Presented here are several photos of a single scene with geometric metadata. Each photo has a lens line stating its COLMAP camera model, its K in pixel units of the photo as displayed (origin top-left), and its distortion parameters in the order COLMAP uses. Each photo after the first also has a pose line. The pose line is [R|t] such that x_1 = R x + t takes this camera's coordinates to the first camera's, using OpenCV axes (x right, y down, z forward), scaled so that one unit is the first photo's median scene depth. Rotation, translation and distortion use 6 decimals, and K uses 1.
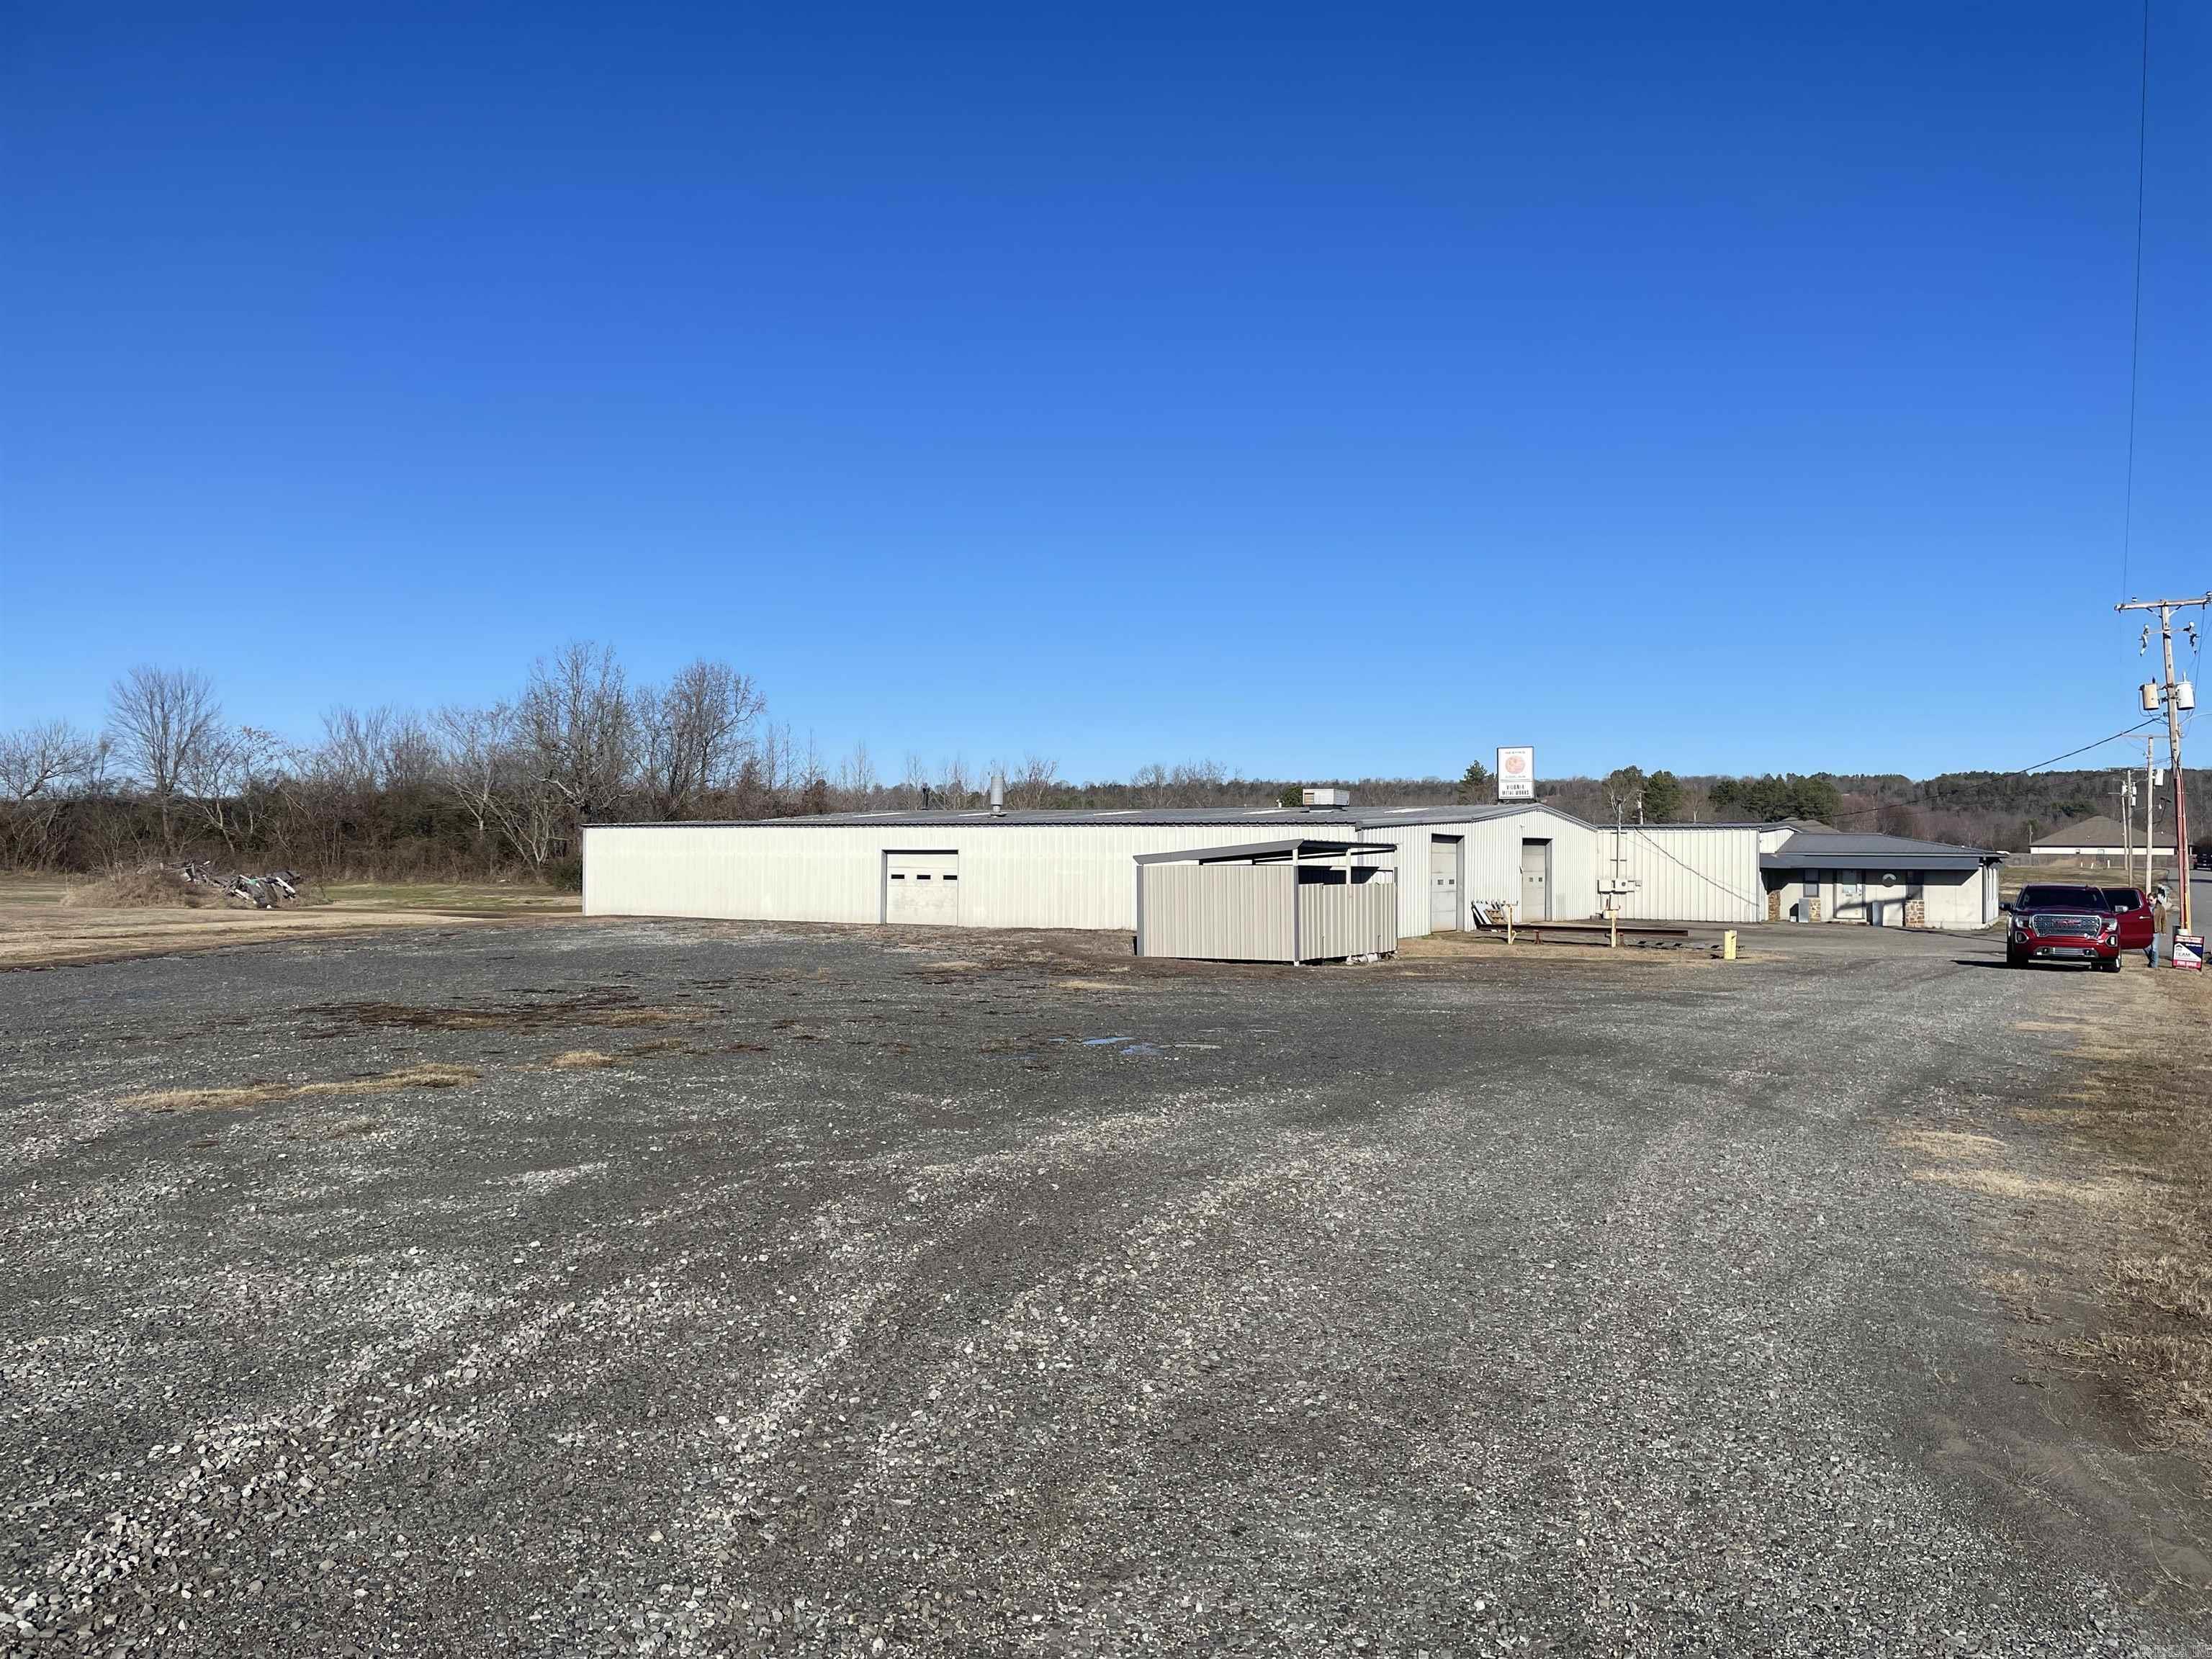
lens RADIAL K [[1664.8, 0, 1063.1], [0, 1664.8, 826.2], [0, 0, 1]] dist [-0.005624, -0.005531]
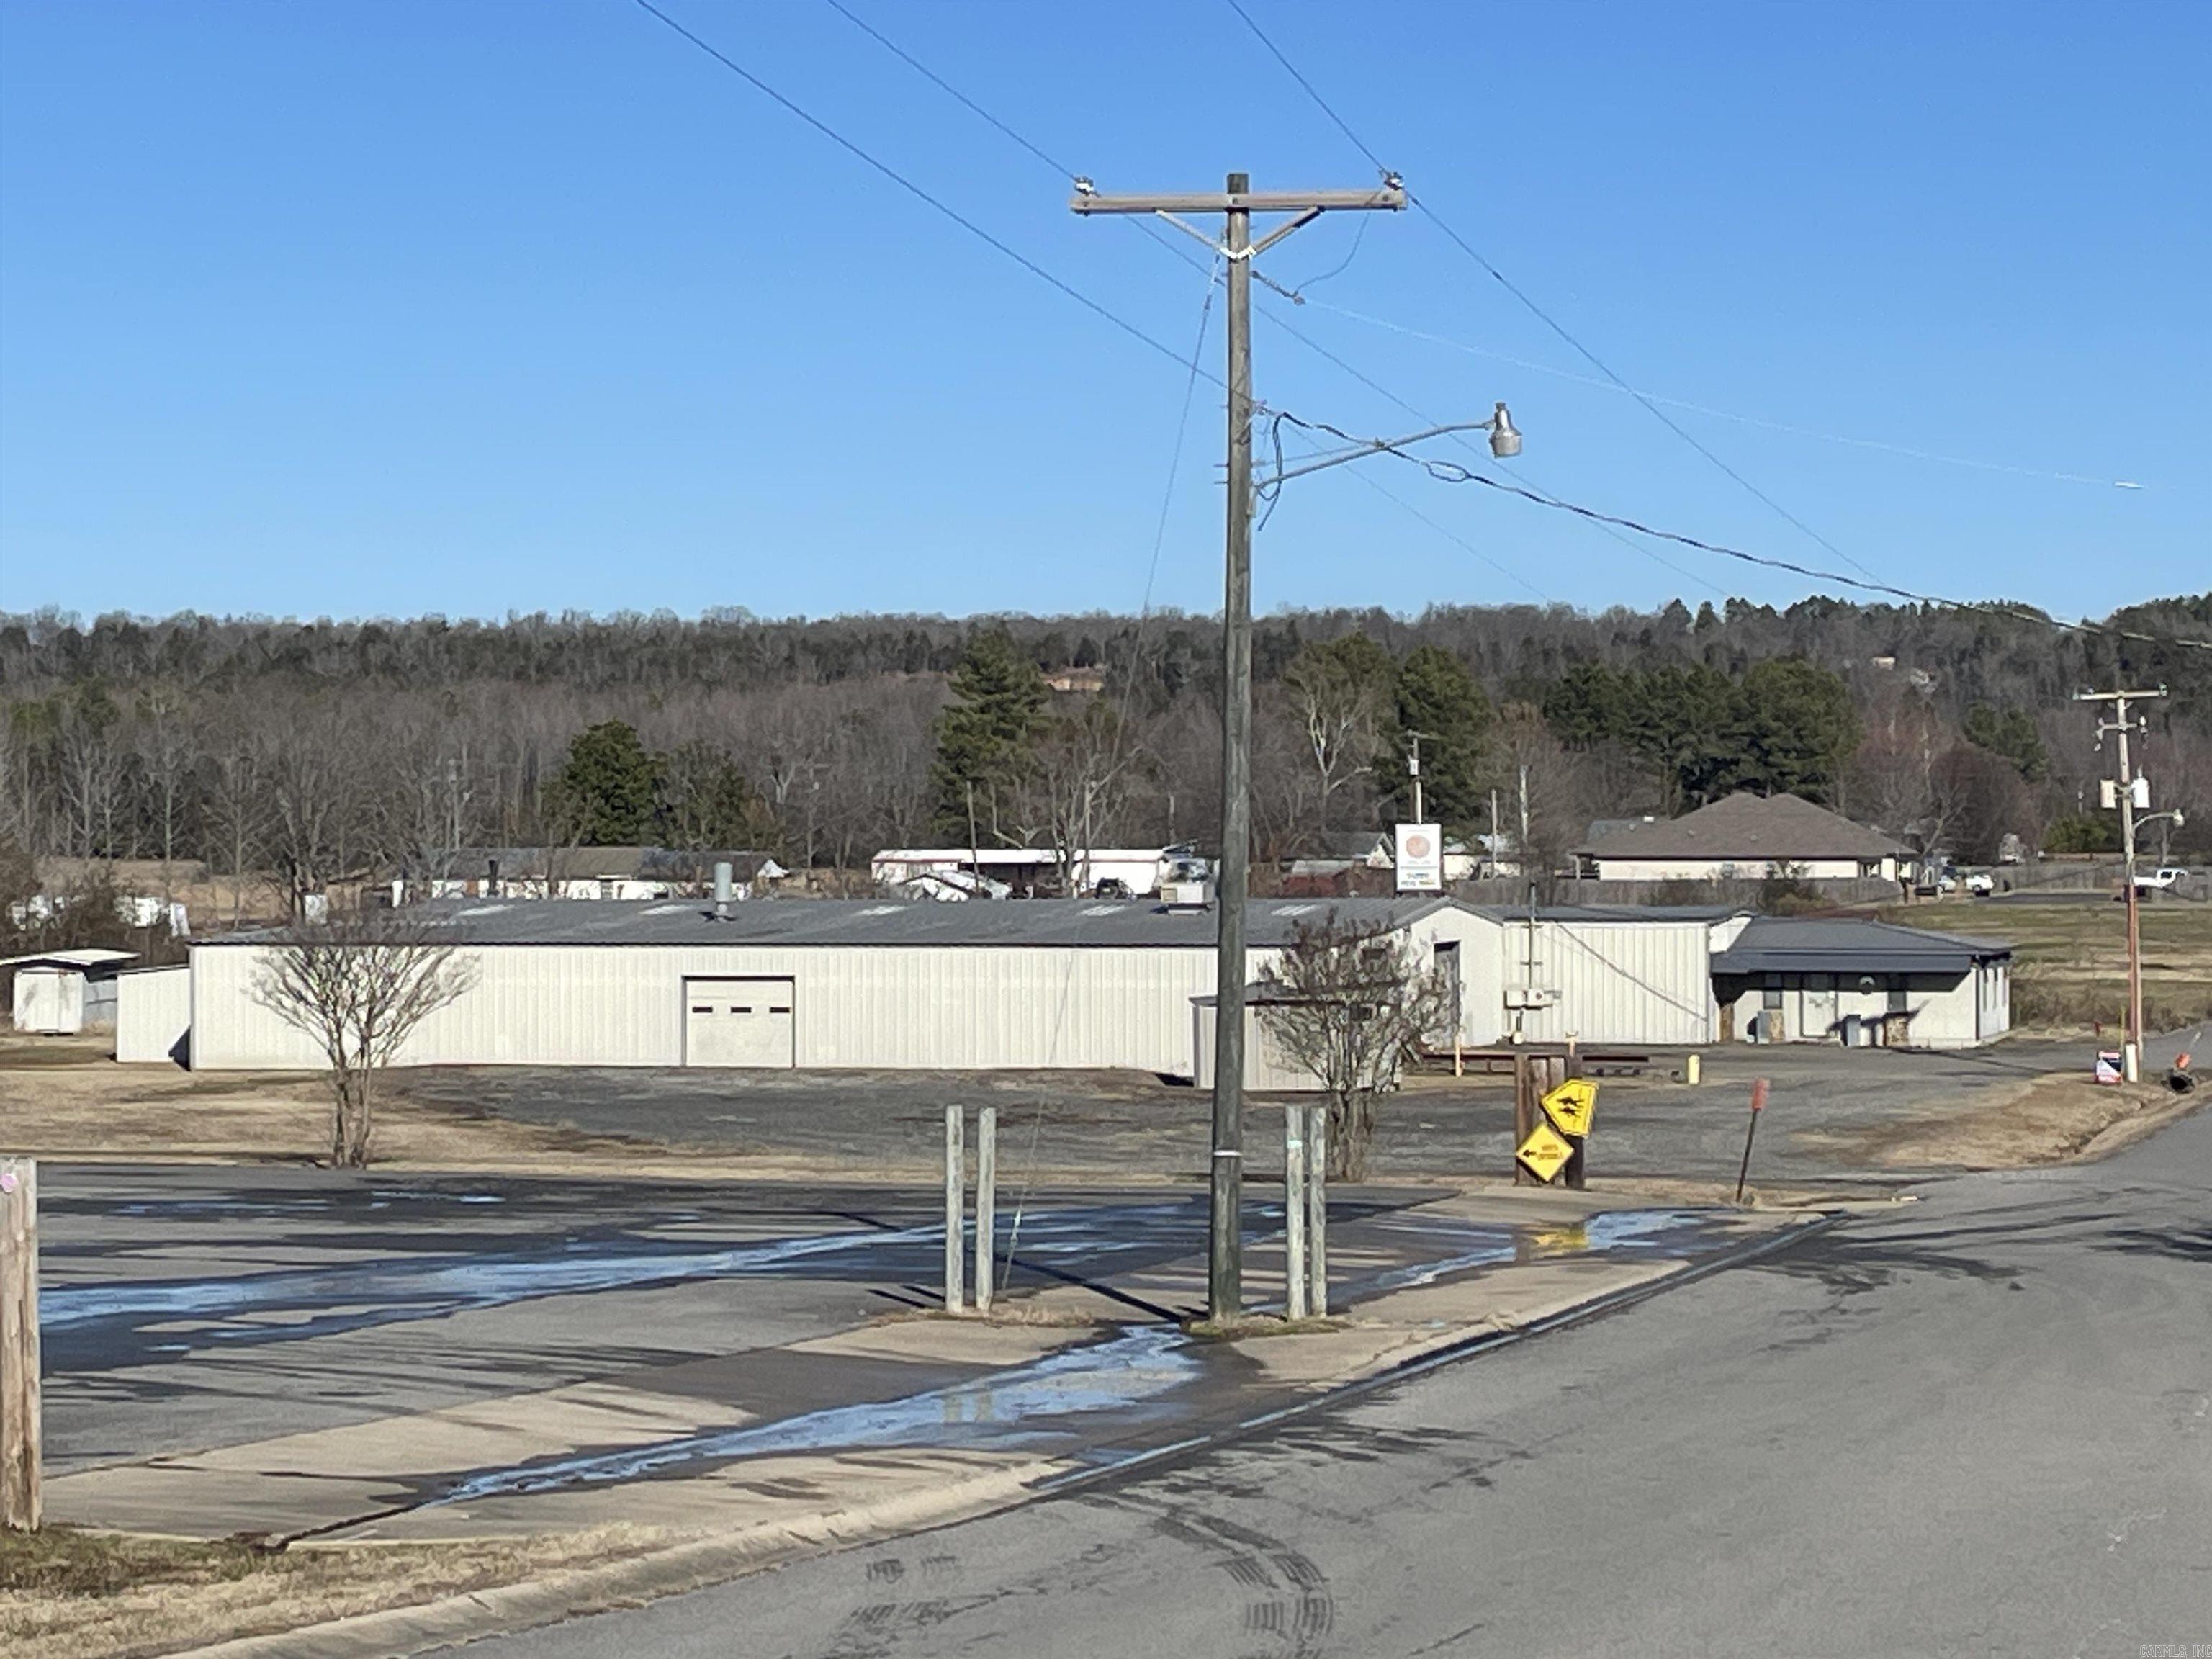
lens RADIAL K [[5547.4, 0, 1106.0], [0, 5547.4, 829.5], [0, 0, 1]] dist [0.053028, 0.289381]
pose [[0.955497, -0.009215, 0.294857, -0.583215], [0.004323, 0.999842, 0.017238, -0.083940], [-0.294969, -0.015197, 0.955386, -1.321361]]
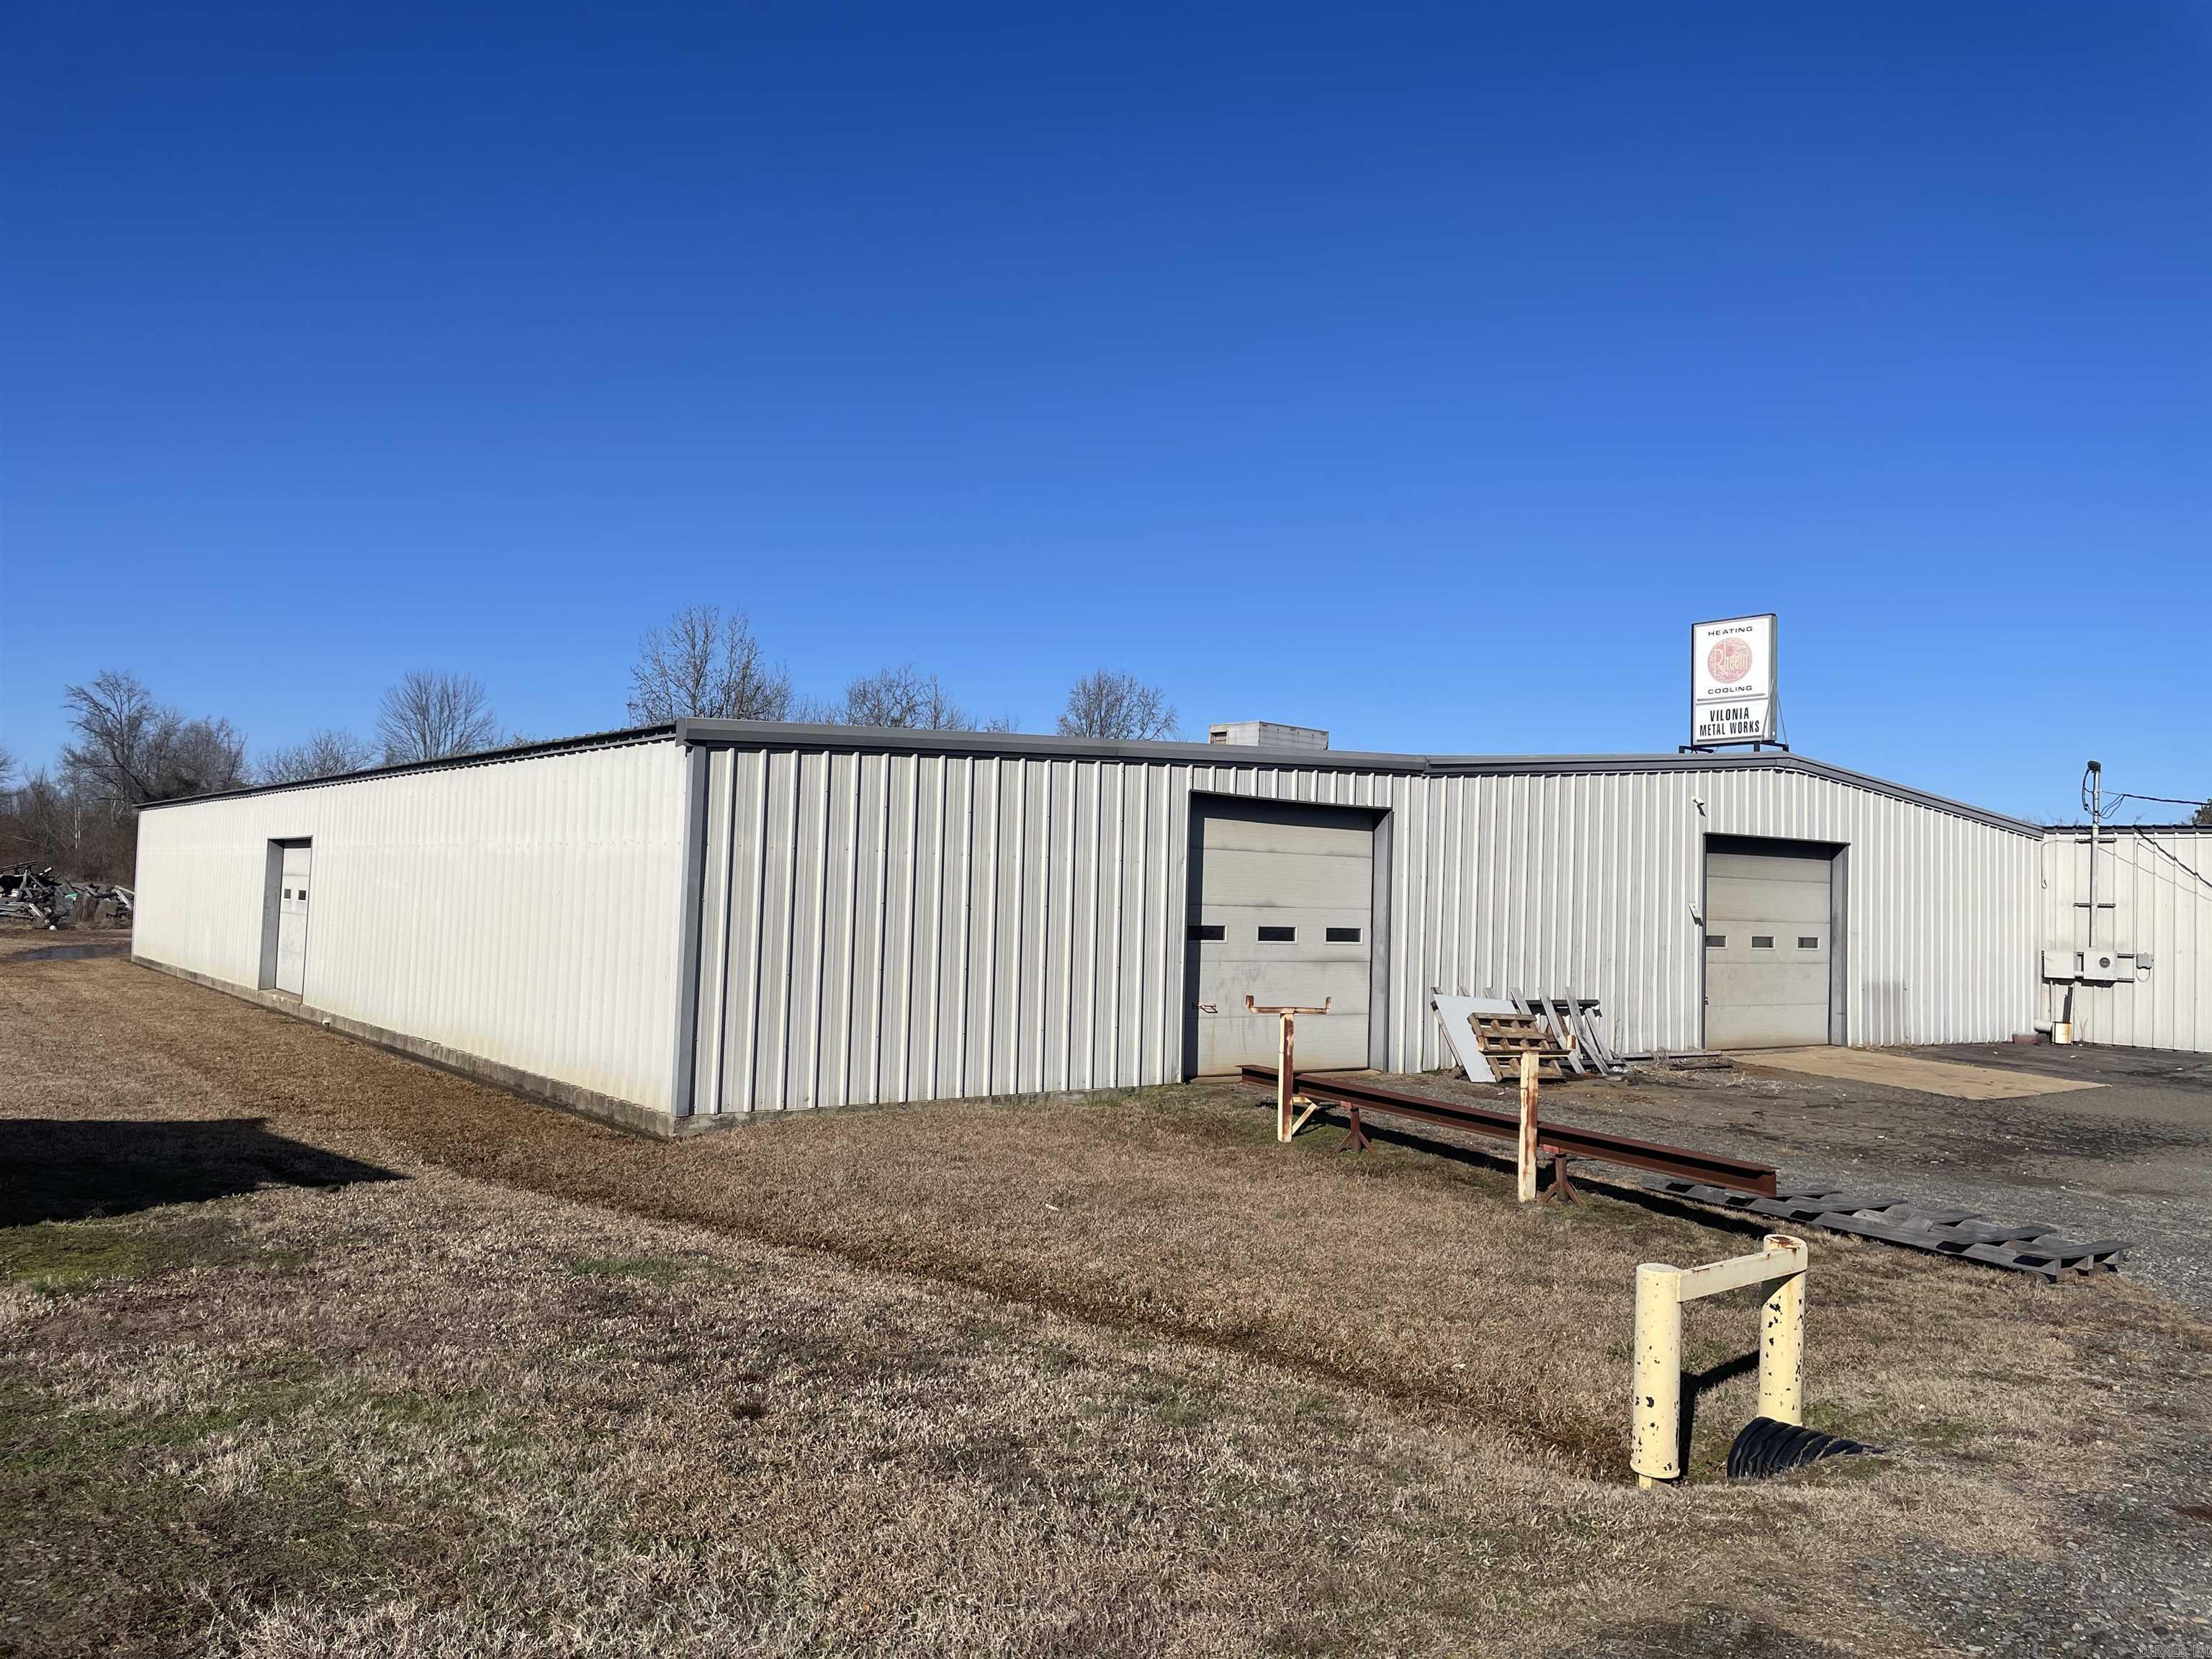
lens RADIAL K [[1677.6, 0, 1112.6], [0, 1677.6, 813.2], [0, 0, 1]] dist [0.102042, -0.132816]
pose [[0.939597, 0.003438, -0.342266, 0.252531], [-0.016643, 0.999226, -0.035650, 0.016904], [0.341878, 0.039193, 0.938927, 0.514884]]
